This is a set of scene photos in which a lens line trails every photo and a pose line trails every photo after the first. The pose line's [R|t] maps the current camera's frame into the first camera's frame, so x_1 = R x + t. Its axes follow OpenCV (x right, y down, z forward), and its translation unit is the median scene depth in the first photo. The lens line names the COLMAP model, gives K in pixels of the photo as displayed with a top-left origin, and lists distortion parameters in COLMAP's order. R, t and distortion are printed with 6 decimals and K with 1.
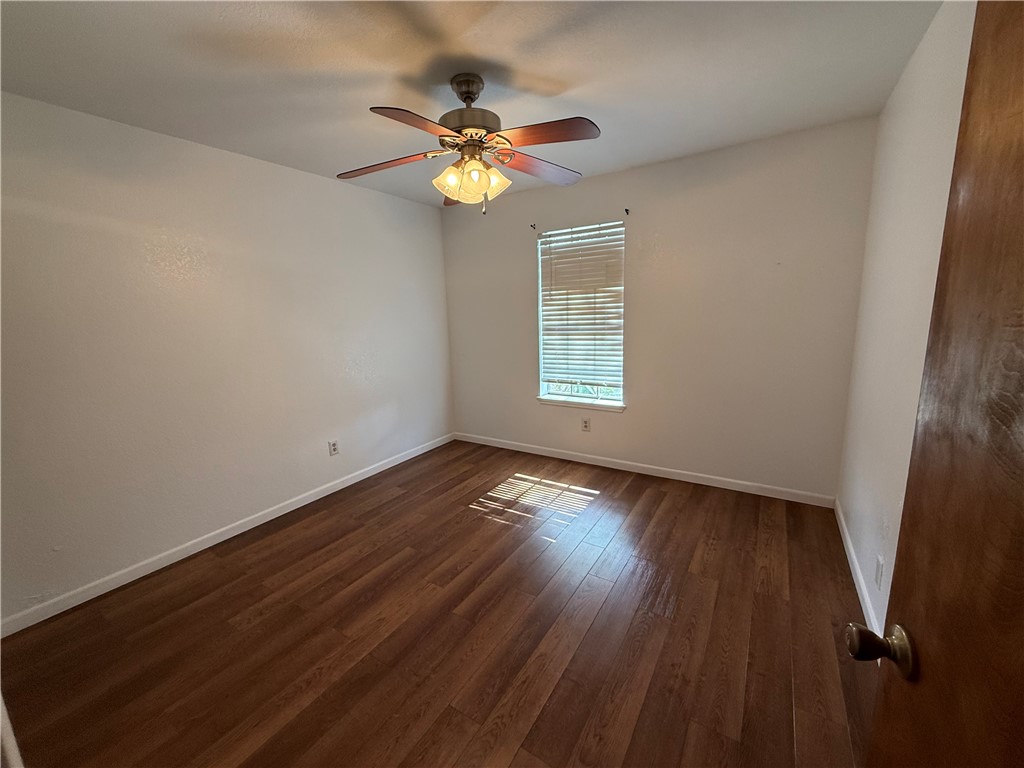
lens RADIAL K [[408.5, 0, 509.7], [0, 408.5, 384.8], [0, 0, 1]] dist [-0.000173, 0.000102]
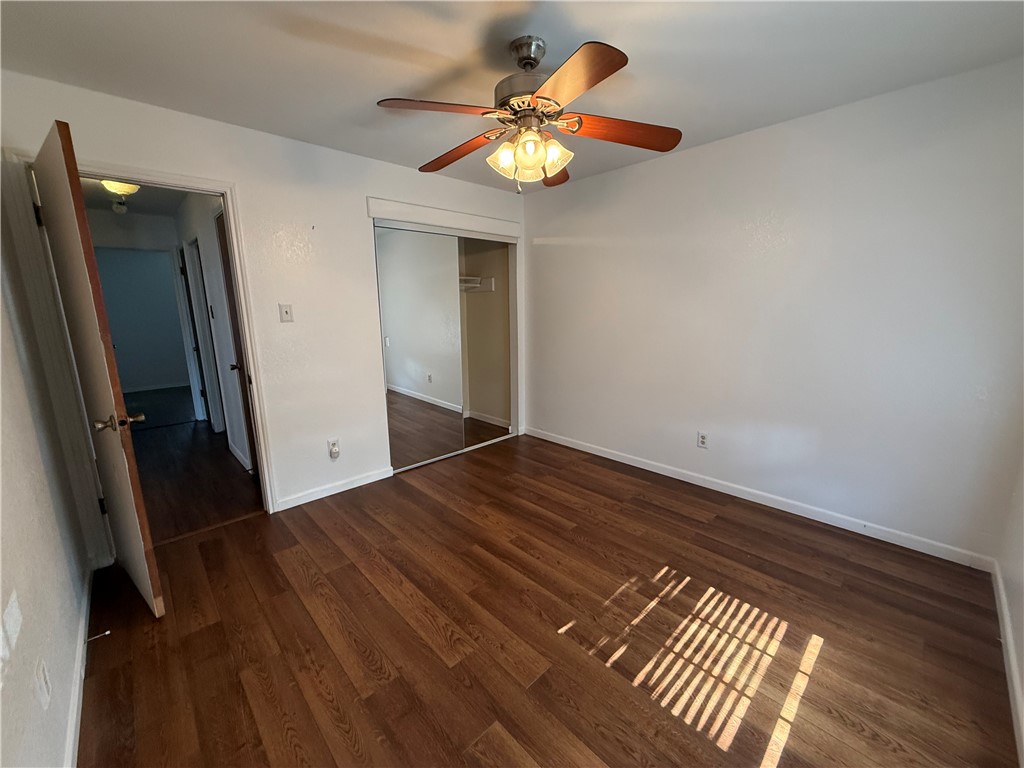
lens RADIAL K [[408.5, 0, 507.7], [0, 408.5, 382.5], [0, 0, 1]] dist [-0.000173, 0.000102]
pose [[-0.240313, 0.220556, -0.945307, 0.658583], [-0.156108, 0.952388, 0.261893, -0.181998], [0.958061, 0.210506, -0.194441, 0.904991]]
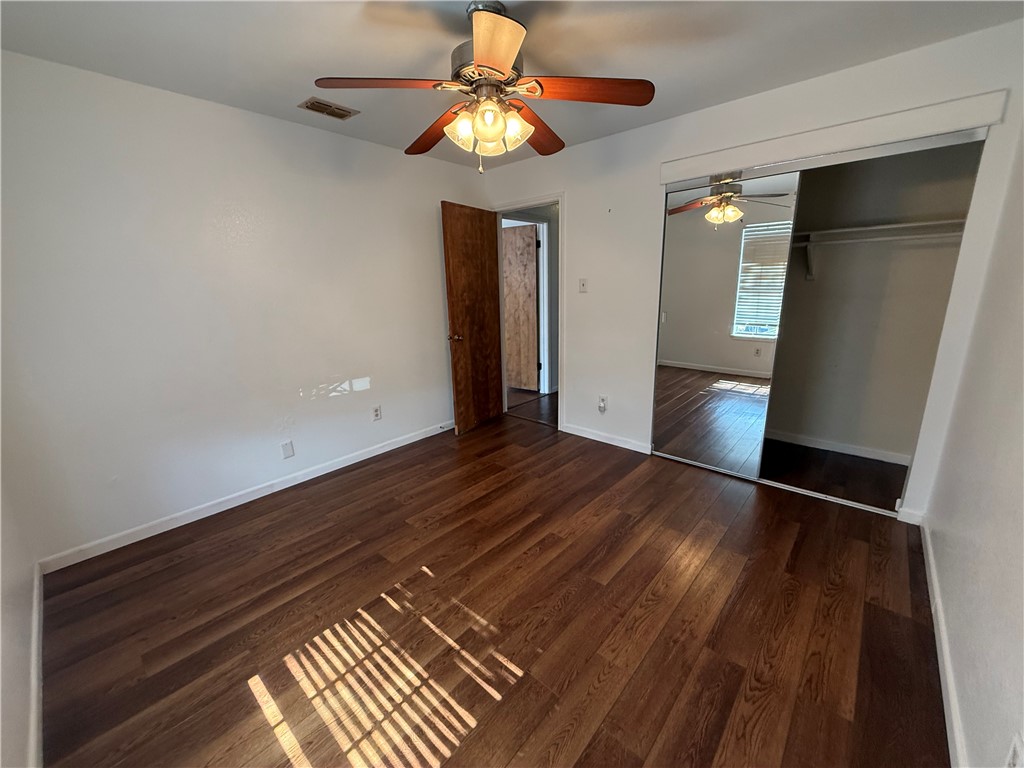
lens RADIAL K [[408.5, 0, 511.6], [0, 408.5, 381.7], [0, 0, 1]] dist [-0.000173, 0.000102]
pose [[-0.985725, 0.022516, 0.166854, -0.200250], [0.088723, 0.911720, 0.401117, -0.257759], [-0.143093, 0.410195, -0.900702, 1.473147]]
